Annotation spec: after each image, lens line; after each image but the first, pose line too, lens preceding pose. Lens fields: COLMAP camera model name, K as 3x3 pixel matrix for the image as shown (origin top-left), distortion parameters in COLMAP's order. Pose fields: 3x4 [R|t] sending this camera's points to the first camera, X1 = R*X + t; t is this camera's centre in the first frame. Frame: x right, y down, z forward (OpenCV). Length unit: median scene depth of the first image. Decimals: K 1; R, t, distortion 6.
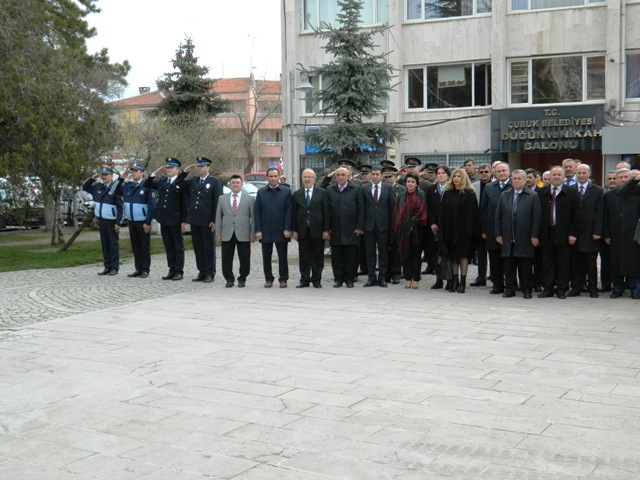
lens RADIAL K [[857.6, 0, 317.5], [0, 857.6, 234.5], [0, 0, 1]] dist [-0.004908, 0.000000]
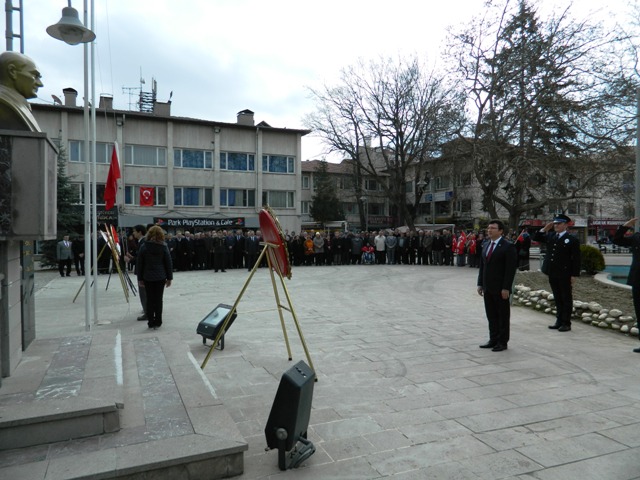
lens RADIAL K [[473.7, 0, 316.9], [0, 473.7, 238.8], [0, 0, 1]] dist [0.008372, -0.008123]
pose [[0.615474, -0.001727, 0.788155, -0.686037], [0.052387, 0.997876, -0.038722, 0.037162], [-0.786414, 0.065121, 0.614258, -0.457014]]
